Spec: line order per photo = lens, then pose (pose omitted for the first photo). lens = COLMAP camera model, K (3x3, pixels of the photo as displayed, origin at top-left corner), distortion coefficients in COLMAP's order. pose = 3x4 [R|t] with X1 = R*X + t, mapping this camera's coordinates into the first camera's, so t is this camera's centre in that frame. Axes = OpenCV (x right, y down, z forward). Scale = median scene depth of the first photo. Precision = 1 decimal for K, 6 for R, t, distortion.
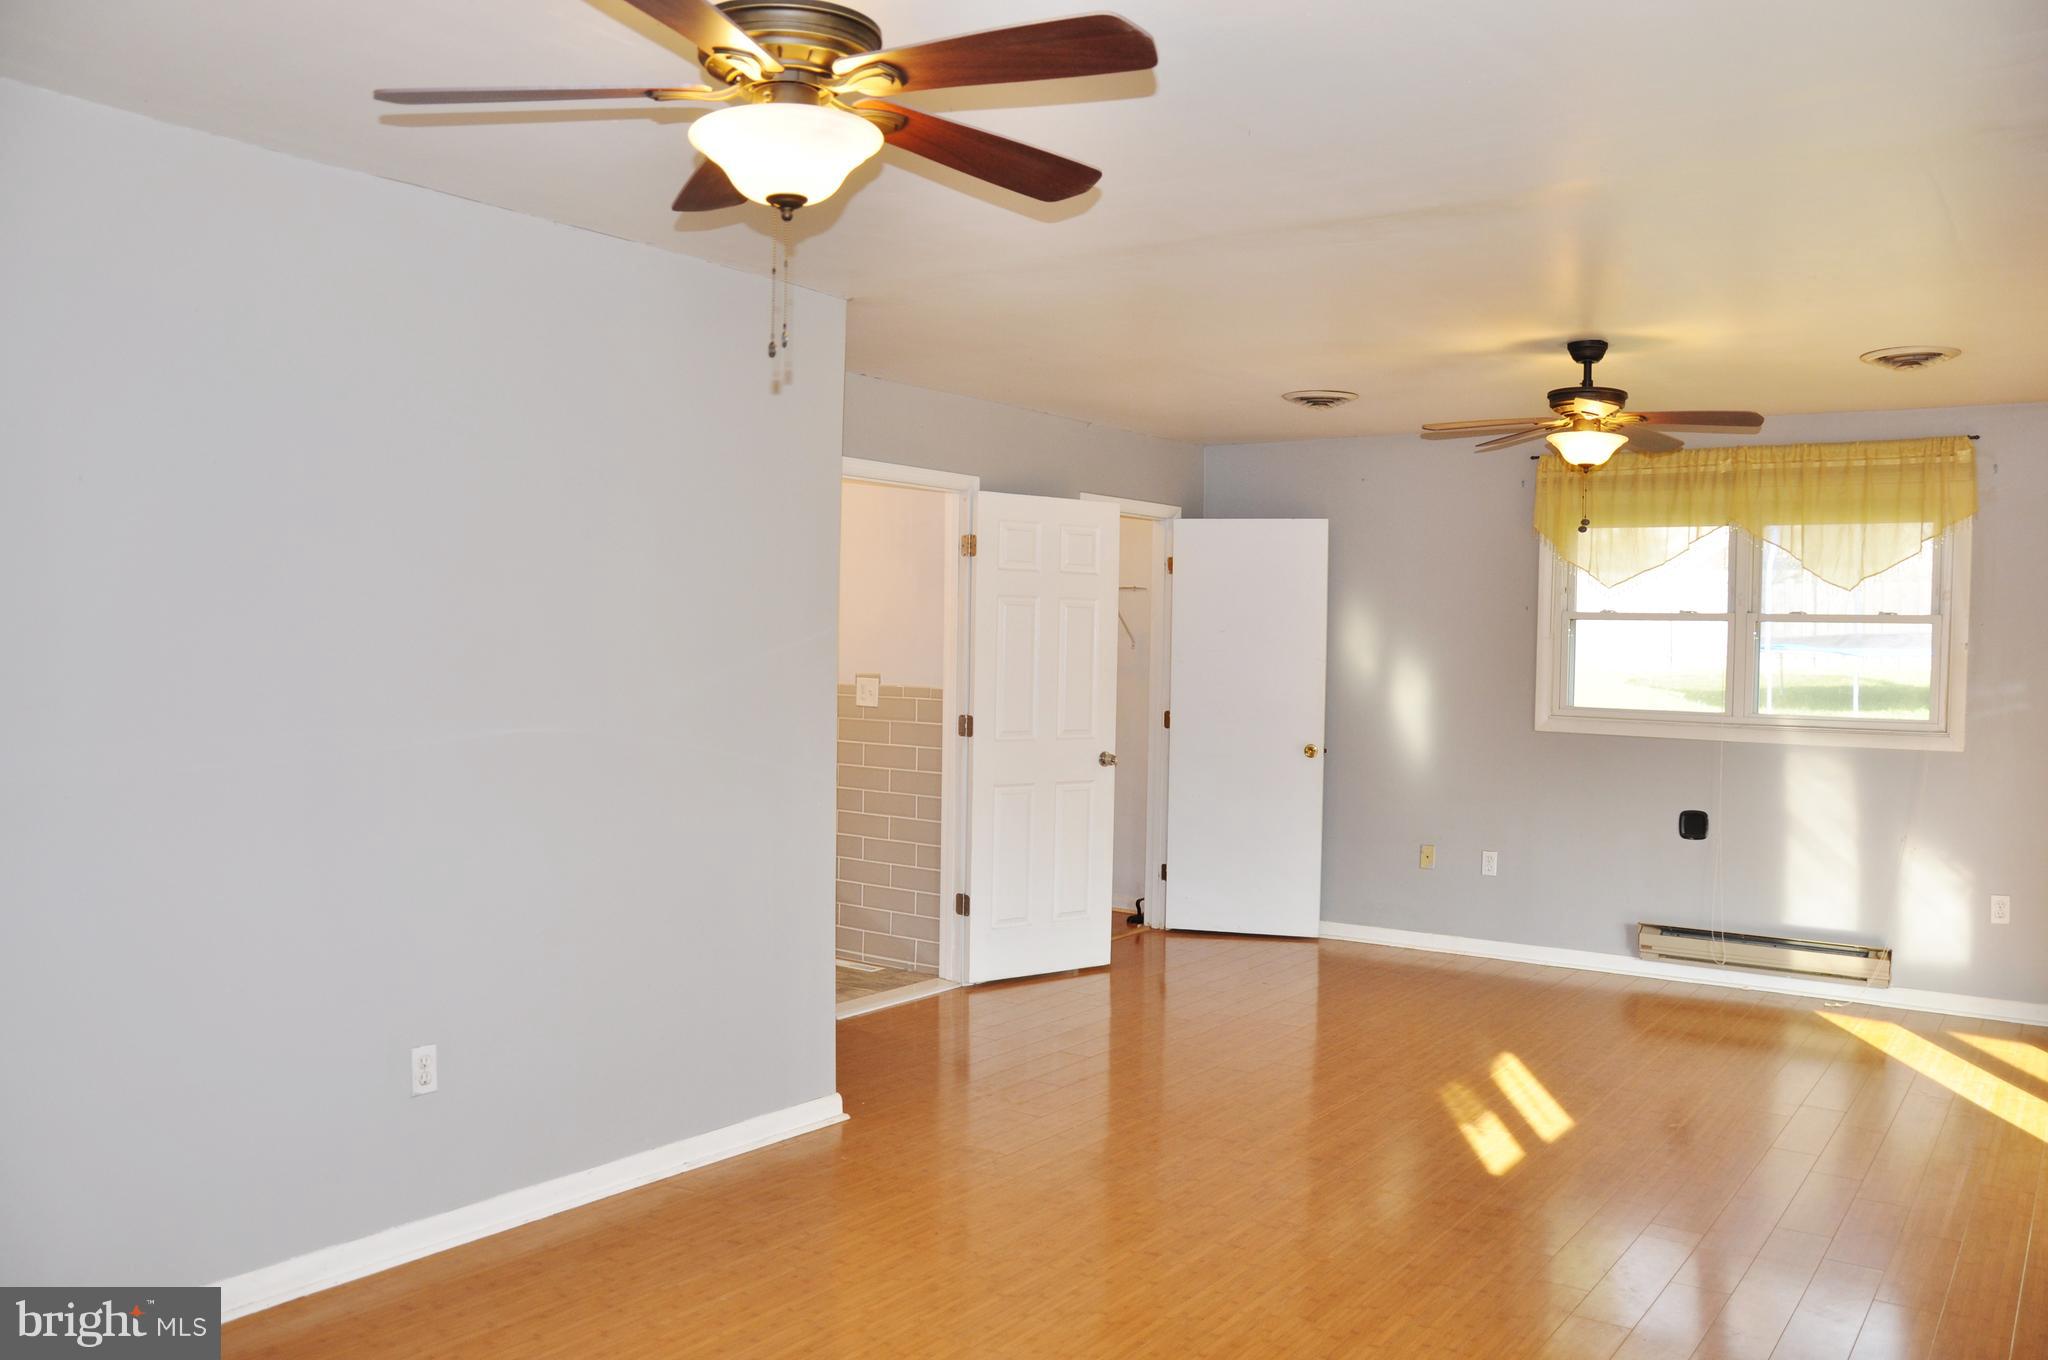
lens RADIAL K [[1598.9, 0, 1031.0], [0, 1598.9, 708.8], [0, 0, 1]] dist [-0.154286, 0.113282]
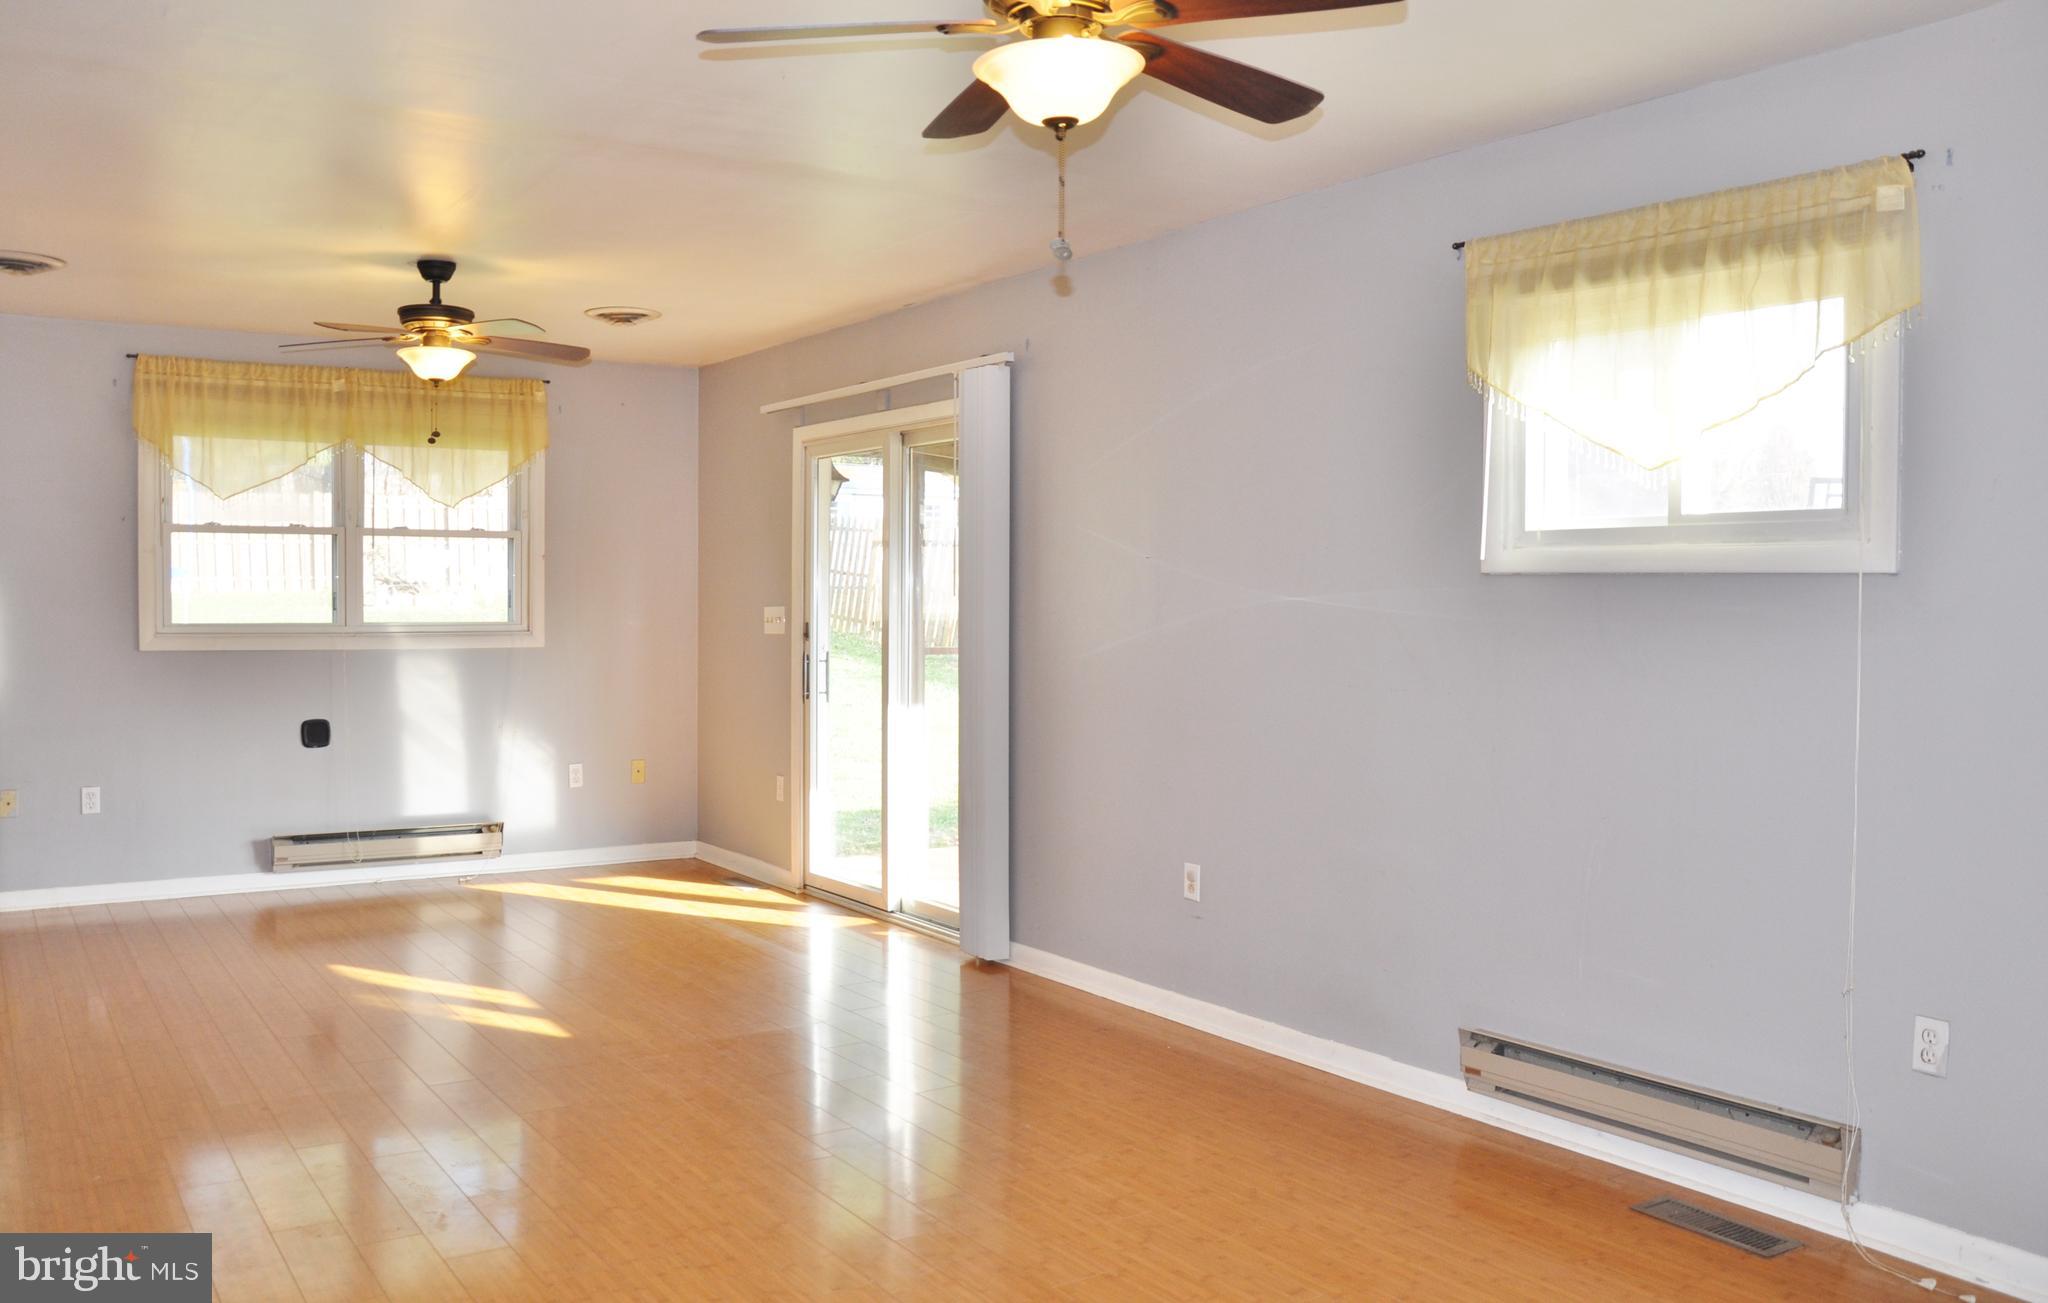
lens RADIAL K [[1551.7, 0, 1024.0], [0, 1551.7, 651.5], [0, 0, 1]] dist [-0.000321, 0.004055]
pose [[0.427474, -0.051191, 0.902577, -0.305474], [0.043570, 0.998402, 0.035991, 0.004315], [-0.902977, 0.023940, 0.429021, 0.143875]]
